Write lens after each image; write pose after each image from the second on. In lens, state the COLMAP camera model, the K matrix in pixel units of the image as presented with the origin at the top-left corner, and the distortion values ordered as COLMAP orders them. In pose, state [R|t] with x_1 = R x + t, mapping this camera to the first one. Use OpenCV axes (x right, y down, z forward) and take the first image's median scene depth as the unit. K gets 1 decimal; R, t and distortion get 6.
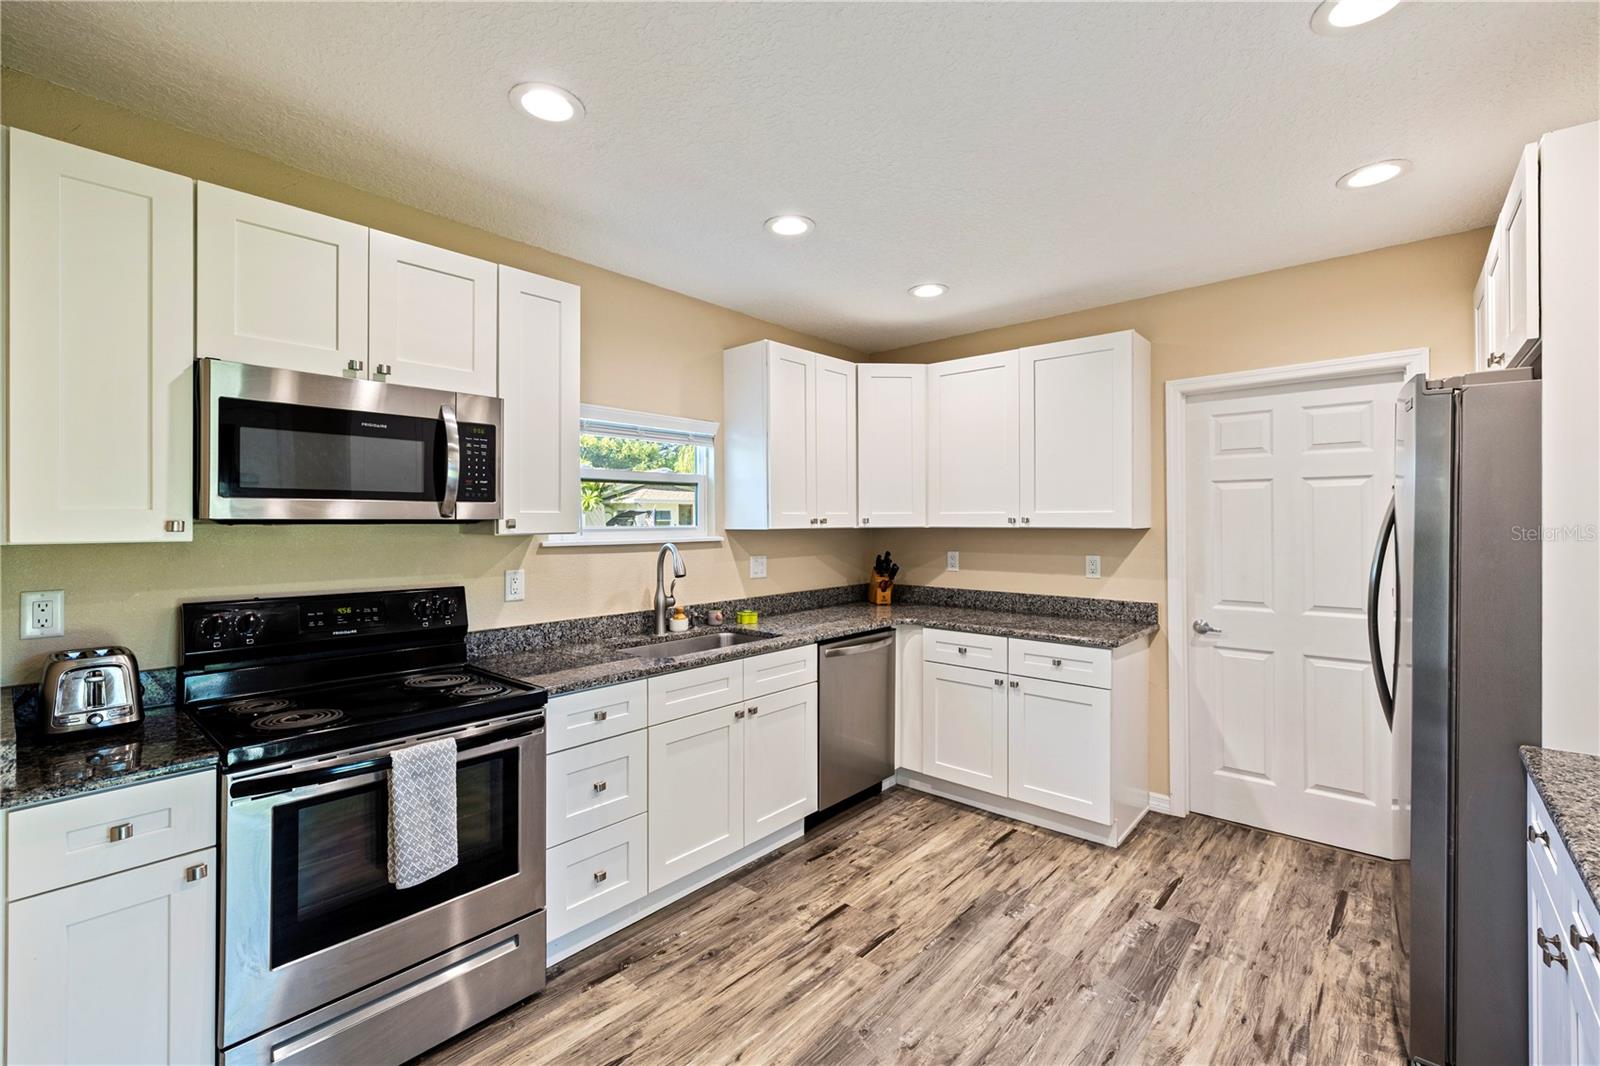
lens RADIAL K [[686.8, 0, 800.9], [0, 686.8, 520.6], [0, 0, 1]] dist [0.002223, 0.000153]
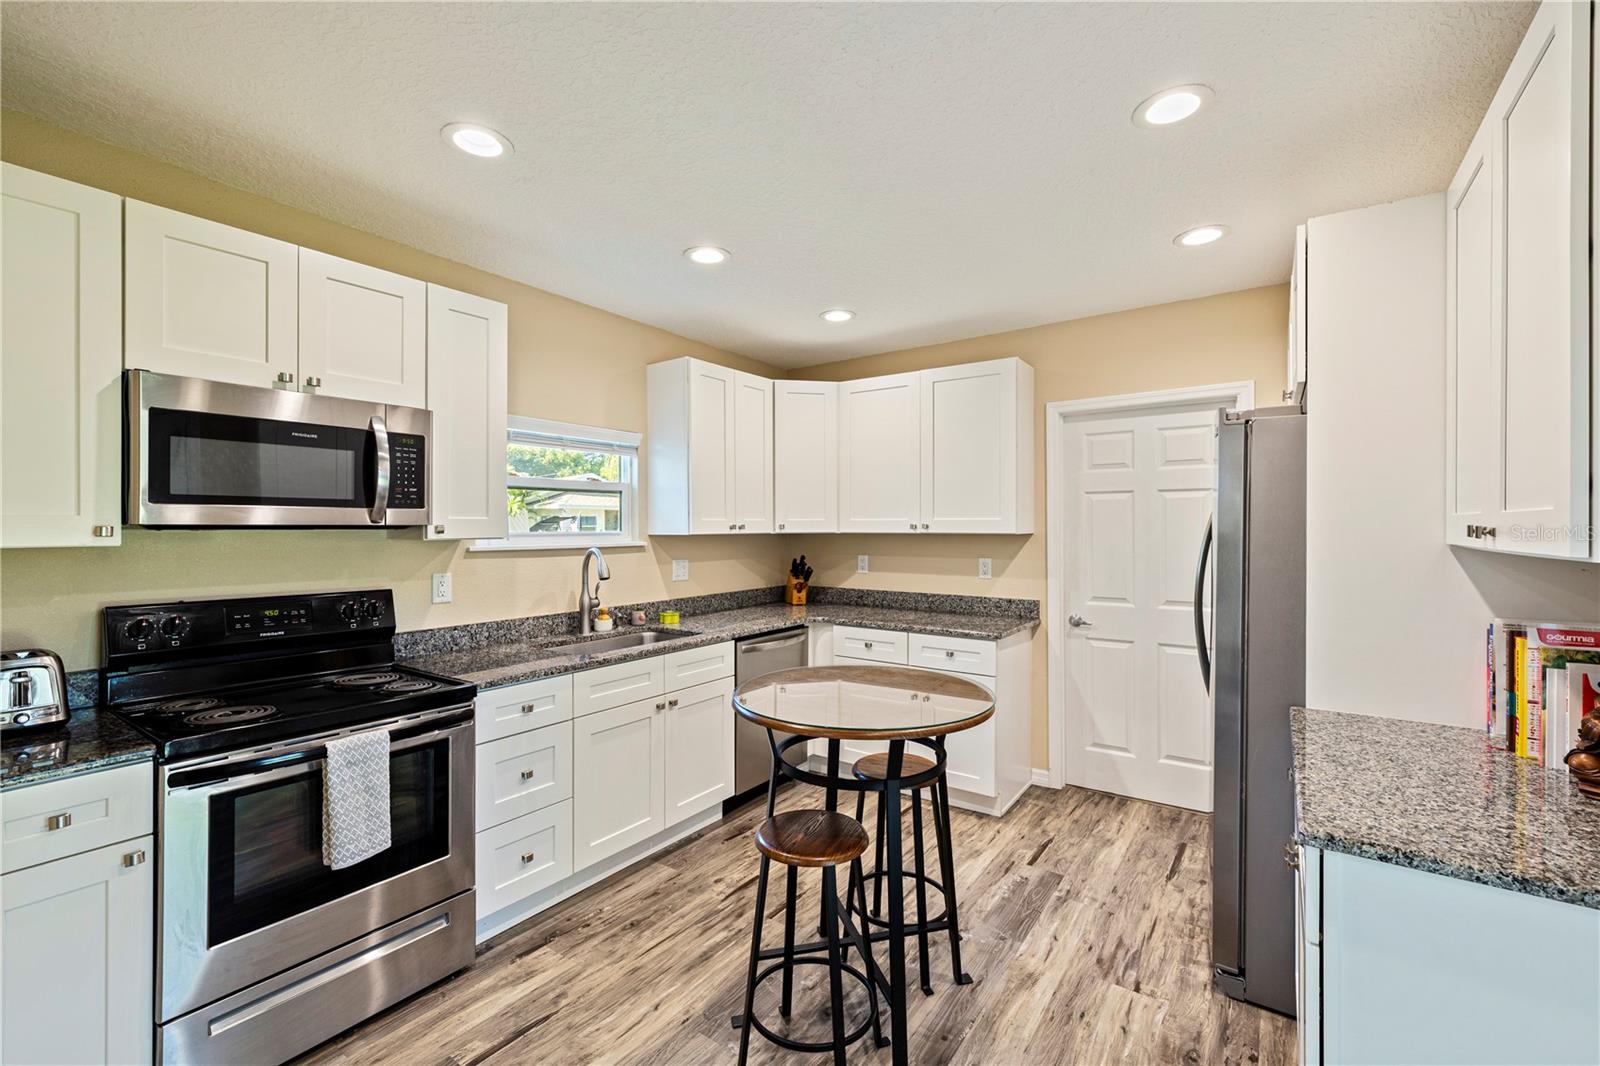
lens RADIAL K [[676.3, 0, 798.1], [0, 676.3, 529.1], [0, 0, 1]] dist [0.002827, -0.000059]
pose [[0.994783, 0.000766, 0.102006, 0.016395], [-0.001152, 0.999992, 0.003726, -0.000118], [-0.102003, -0.003824, 0.994777, -0.075519]]
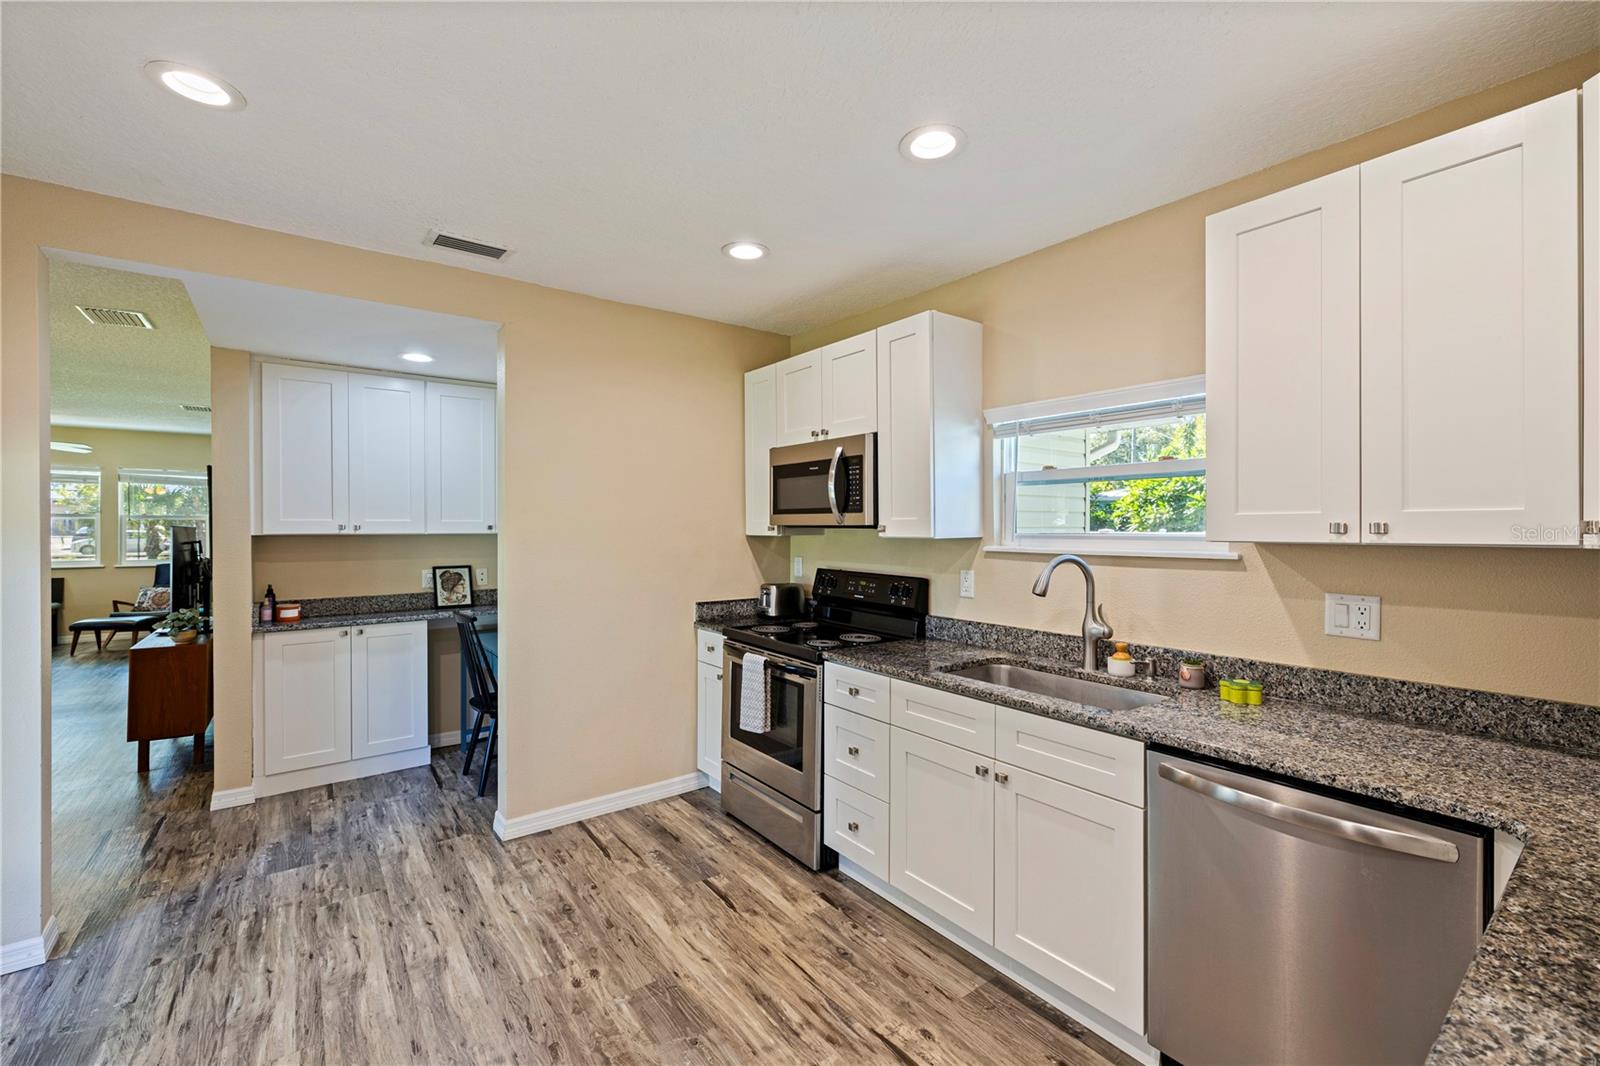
lens RADIAL K [[670.6, 0, 800.1], [0, 670.6, 529.1], [0, 0, 1]] dist [0.001996, 0.000181]
pose [[-0.200691, 0.005287, -0.979640, 0.698265], [-0.000697, 0.999984, 0.005539, -0.001152], [0.979654, 0.001794, -0.200684, 0.932129]]
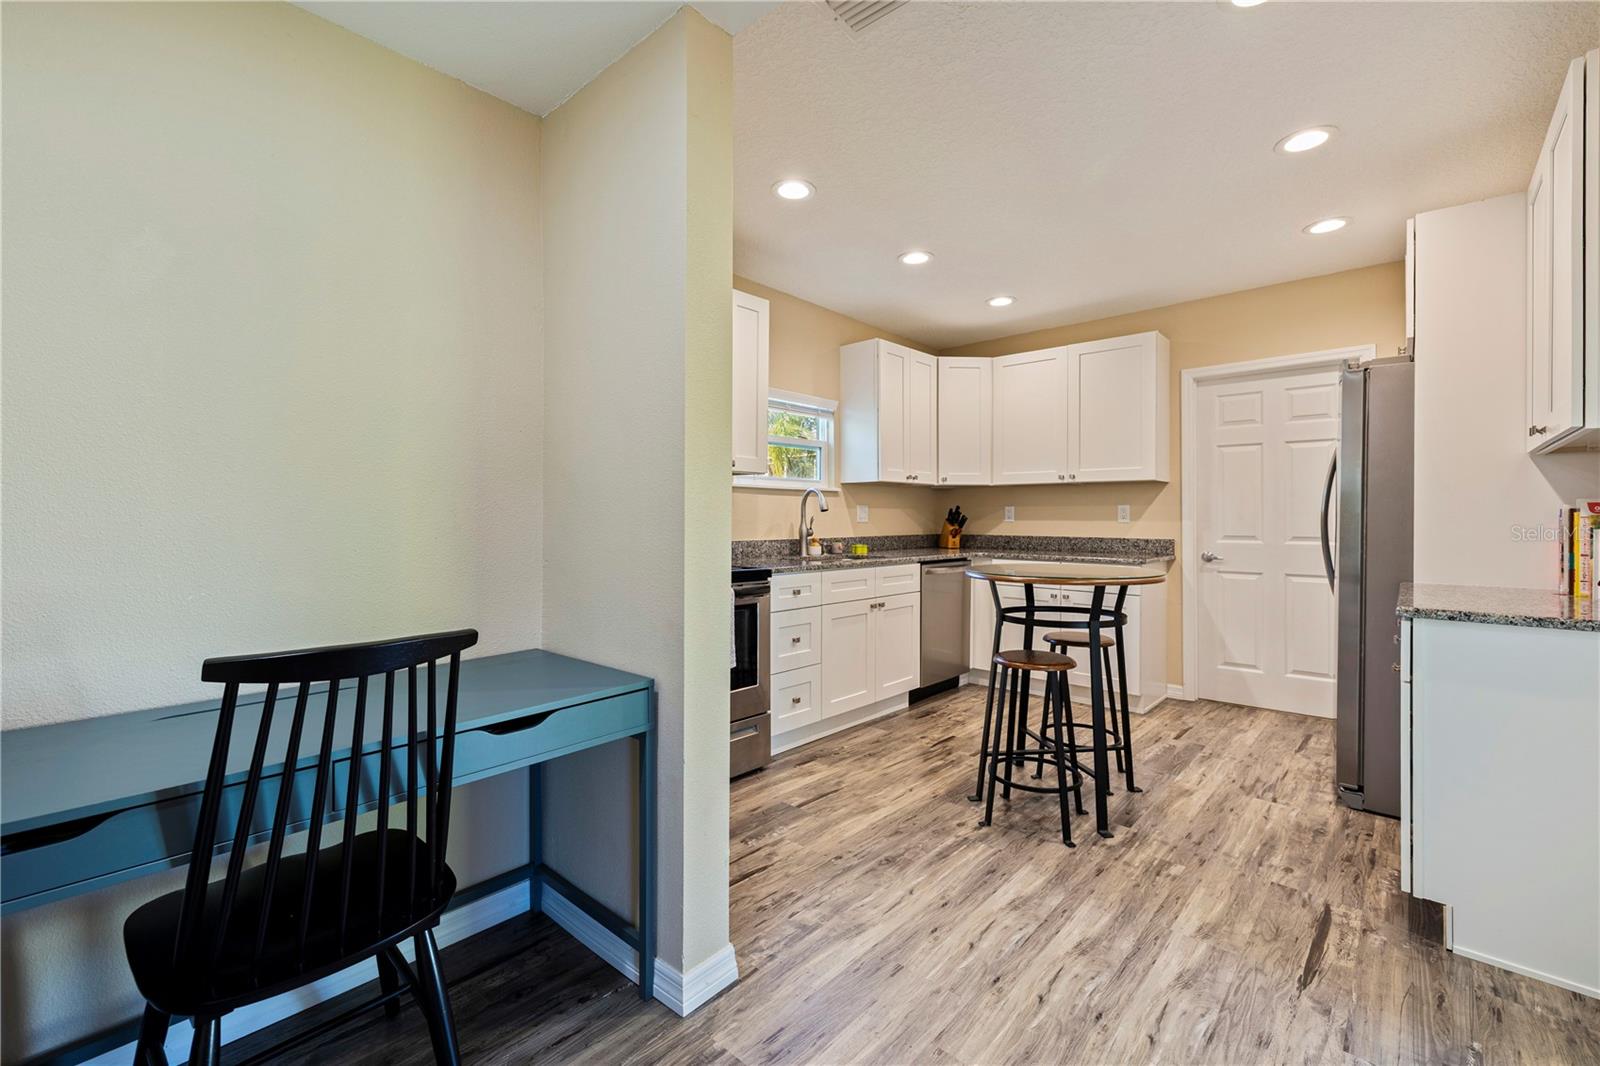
lens RADIAL K [[678.5, 0, 798.5], [0, 678.5, 517.3], [0, 0, 1]] dist [0.001989, 0.000323]
pose [[0.999839, 0.005071, -0.017221, -0.215831], [-0.005077, 0.999987, -0.000296, 0.100862], [0.017219, 0.000383, 0.999852, -0.377682]]
